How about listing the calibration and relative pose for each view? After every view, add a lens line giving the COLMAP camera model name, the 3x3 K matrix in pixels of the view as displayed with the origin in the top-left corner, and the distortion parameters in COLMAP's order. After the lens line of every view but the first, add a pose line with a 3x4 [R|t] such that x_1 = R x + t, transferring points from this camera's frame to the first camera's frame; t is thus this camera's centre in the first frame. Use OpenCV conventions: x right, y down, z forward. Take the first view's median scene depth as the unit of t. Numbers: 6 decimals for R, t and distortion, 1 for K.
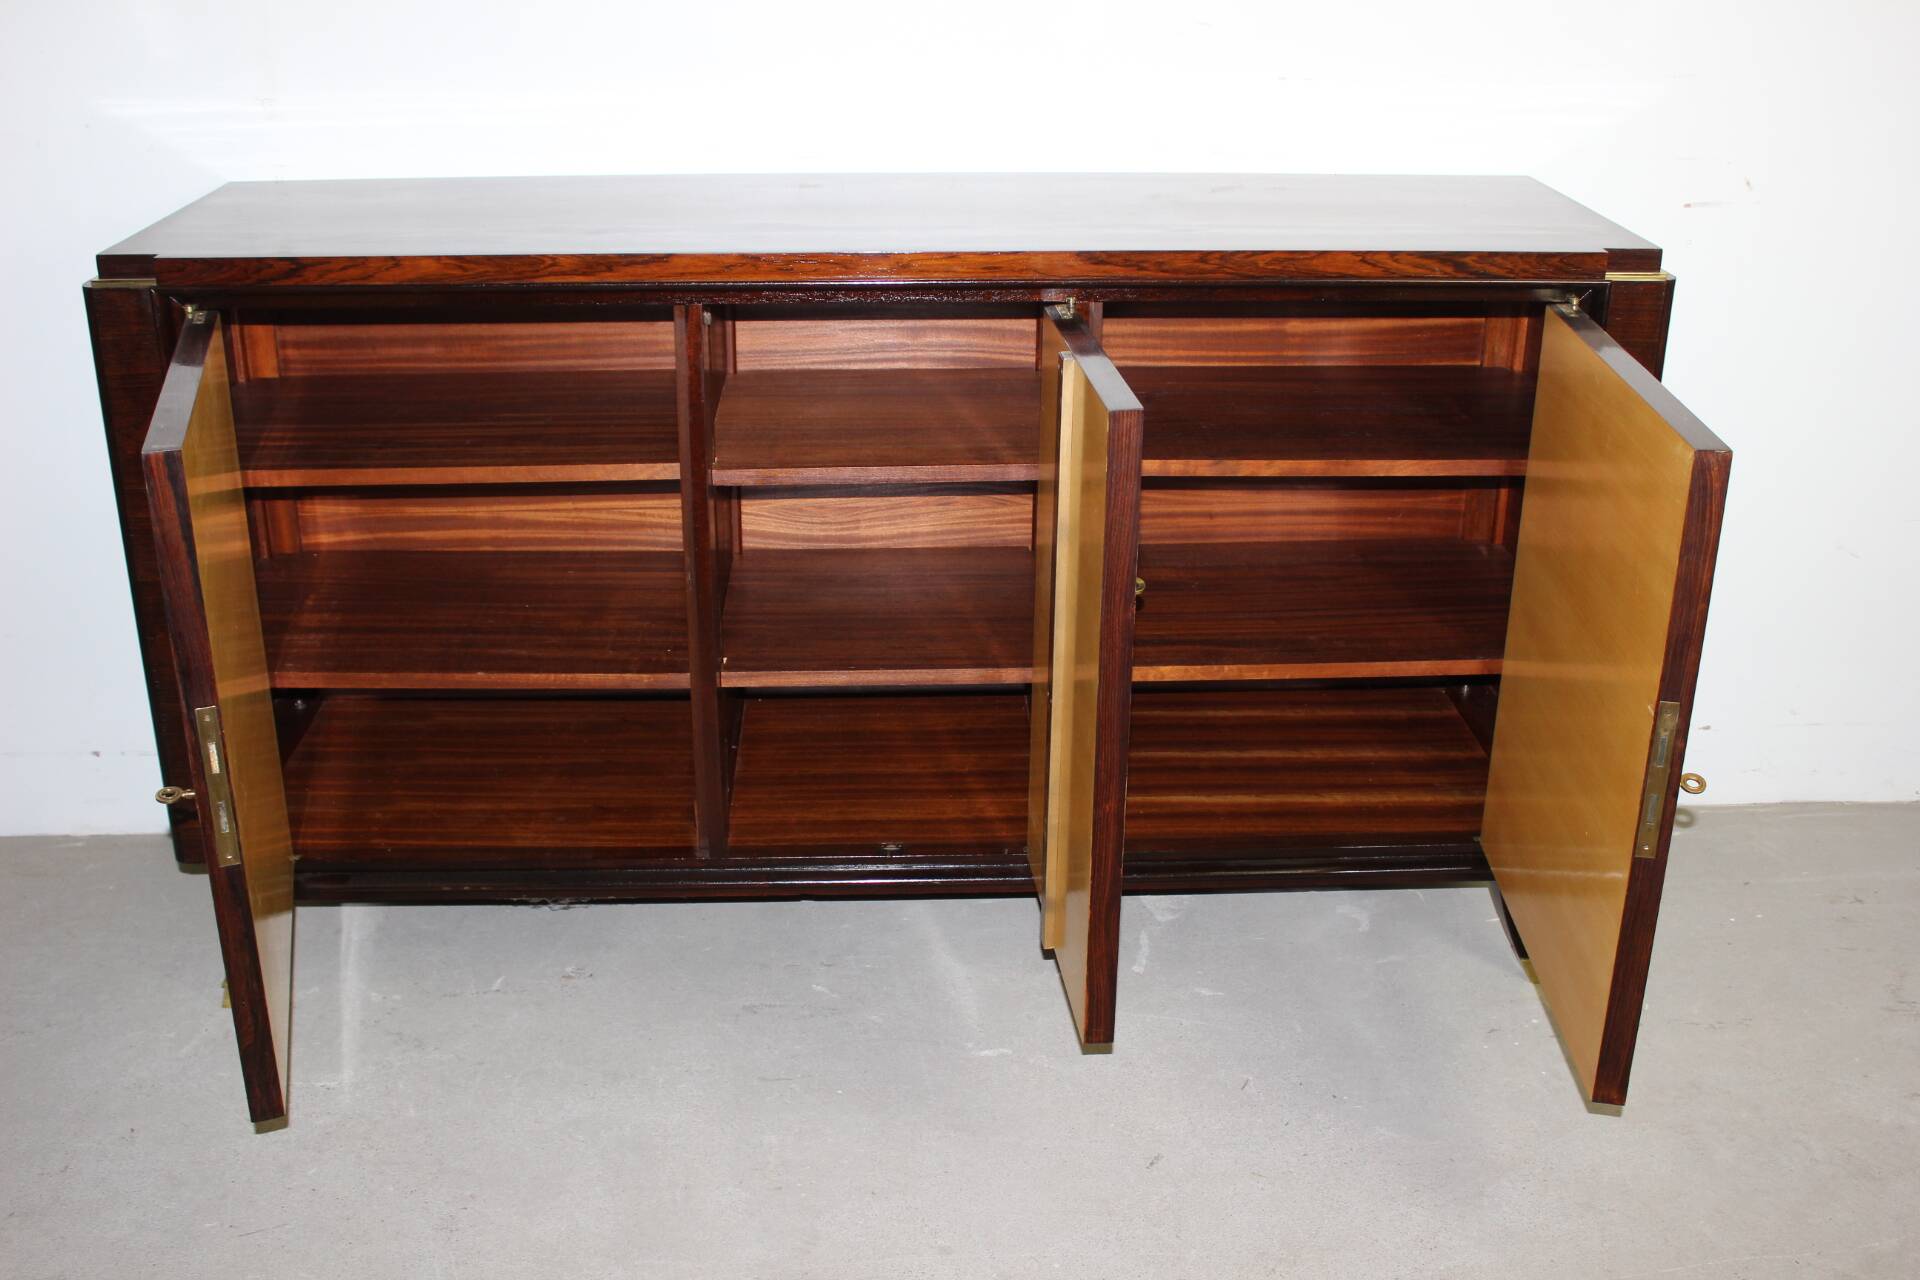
lens RADIAL K [[1925.1, 0, 953.0], [0, 1925.1, 656.1], [0, 0, 1]] dist [-0.097161, 0.000000]
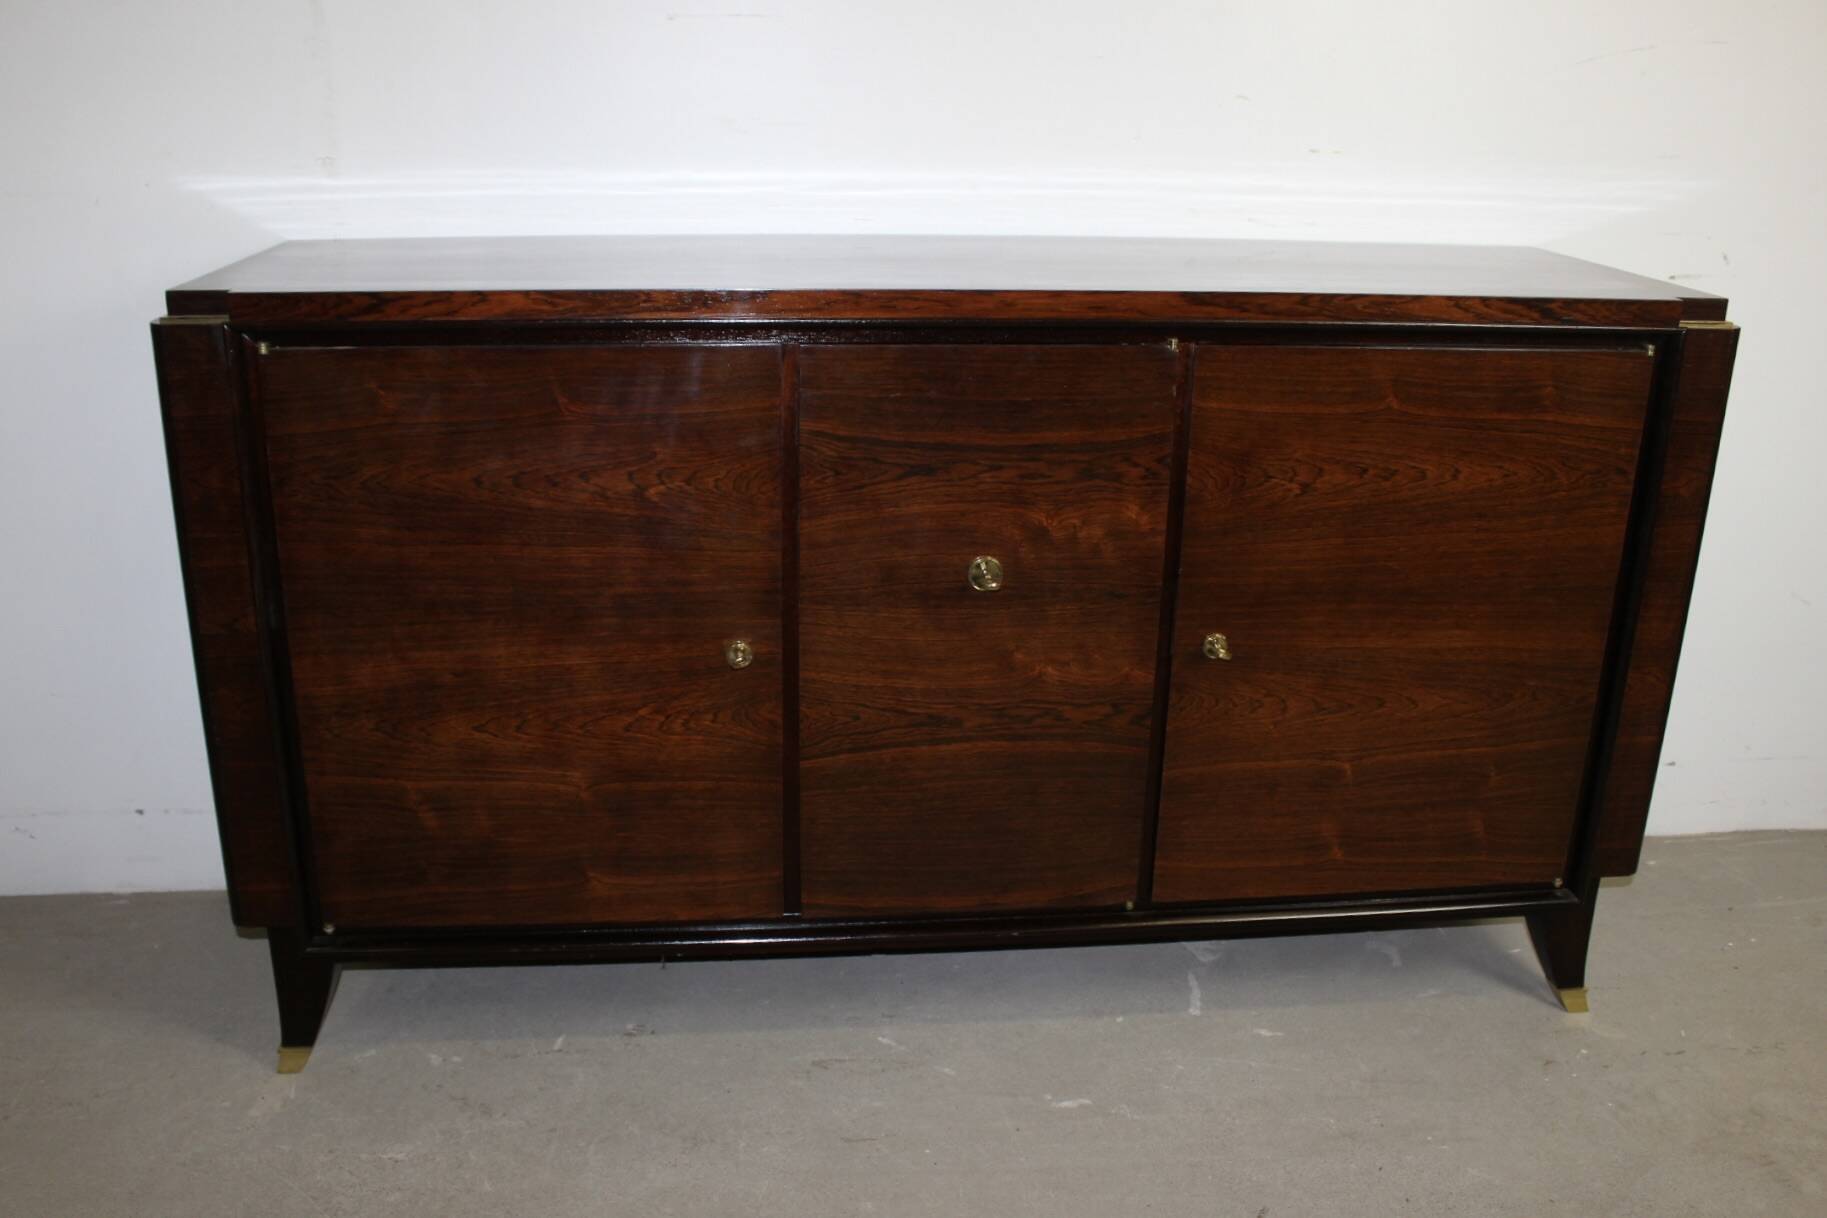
lens RADIAL K [[1583.0, 0, 908.5], [0, 1583.0, 628.0], [0, 0, 1]] dist [-0.146007, 0.075836]
pose [[0.998203, -0.008670, 0.059289, -0.120327], [0.011985, 0.998371, -0.055788, 0.005324], [-0.058708, 0.056398, 0.996681, 0.203326]]
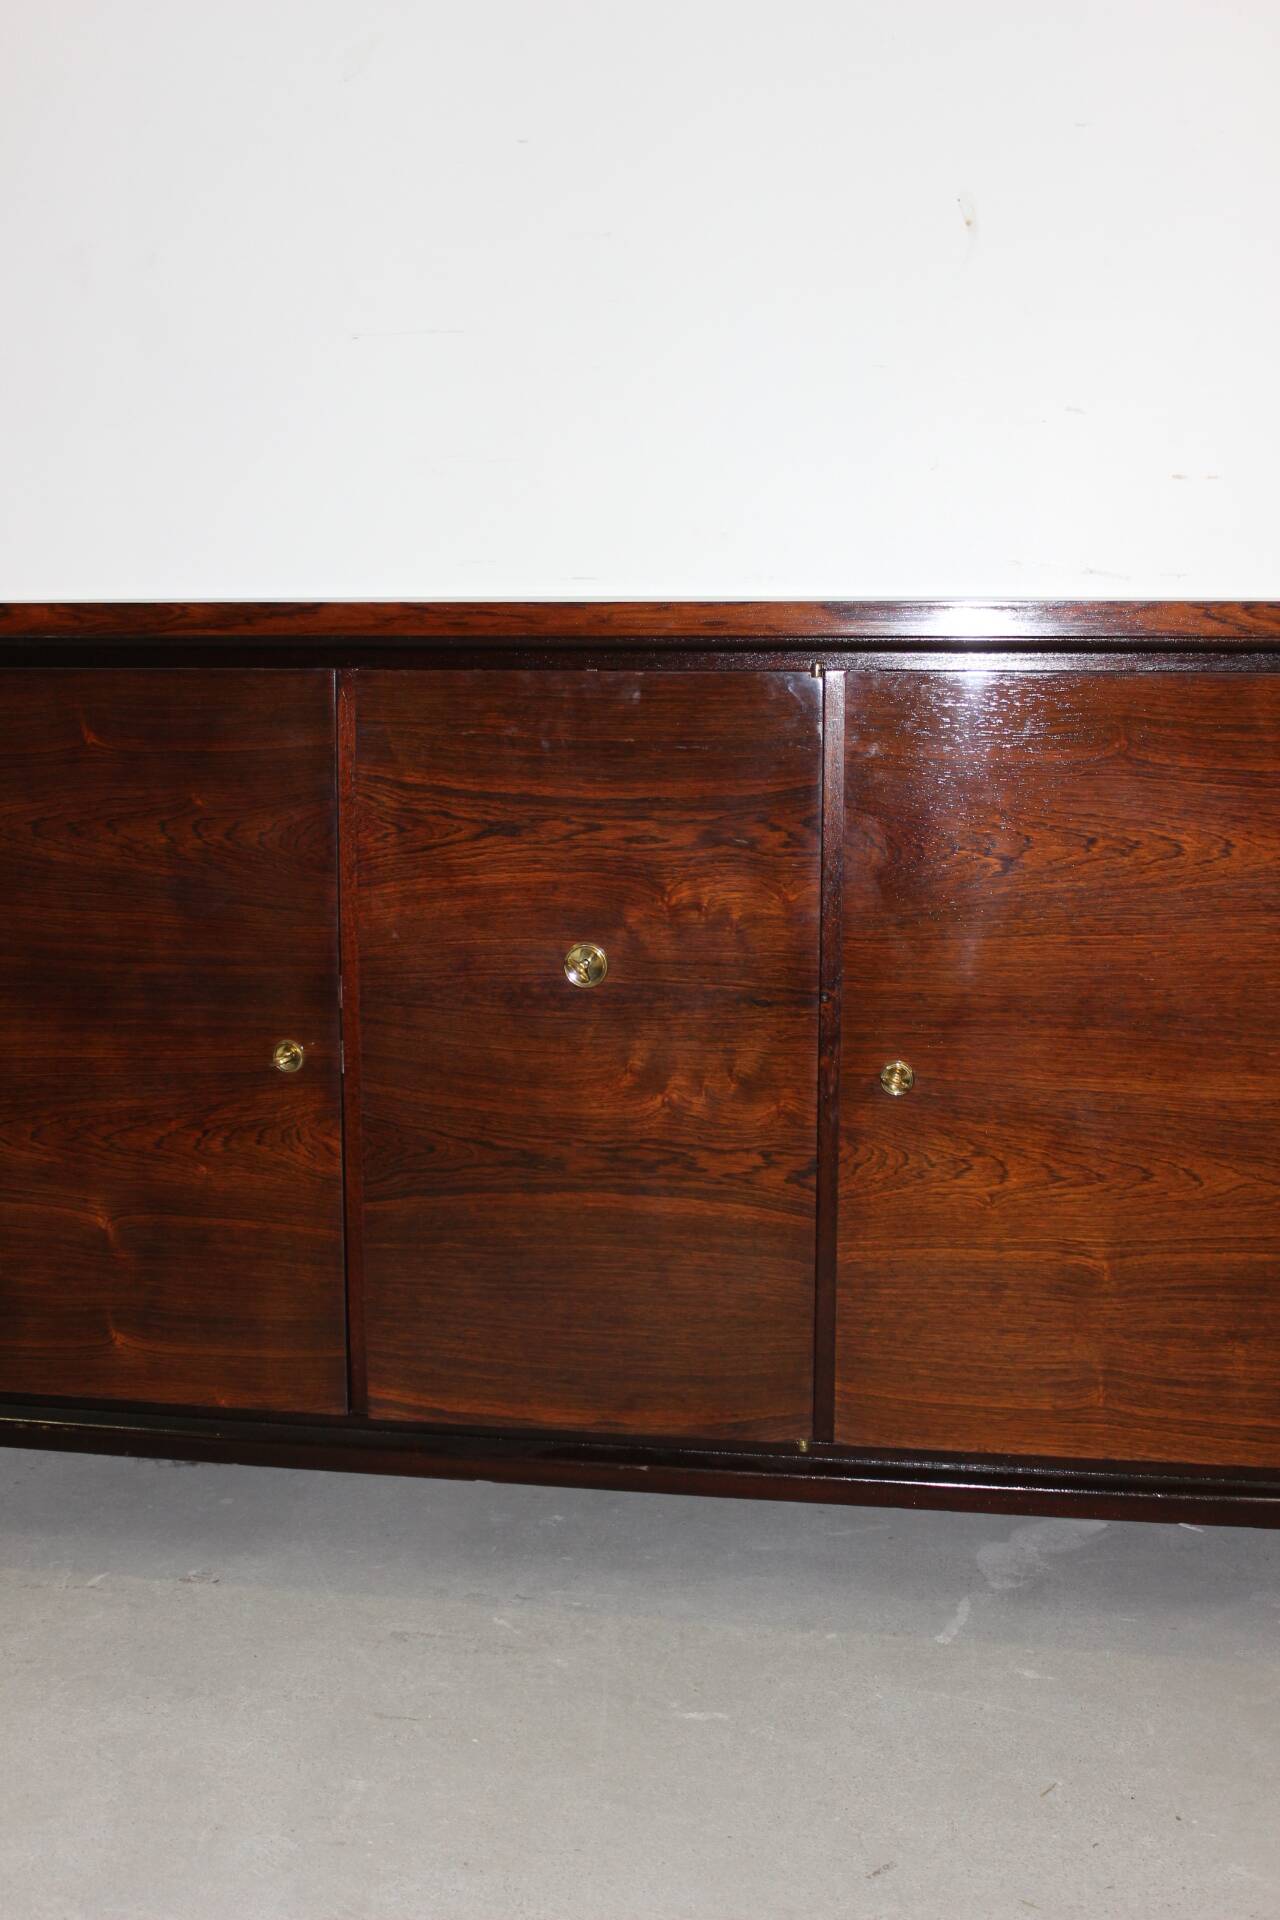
lens RADIAL K [[2245.6, 0, 626.4], [0, 2245.6, 959.2], [0, 0, 1]] dist [-0.076130, 0.000000]
pose [[0.978043, 0.027820, -0.206536, 0.170751], [-0.075915, 0.970516, -0.228768, 0.136289], [0.194083, 0.239424, 0.951319, 0.151359]]
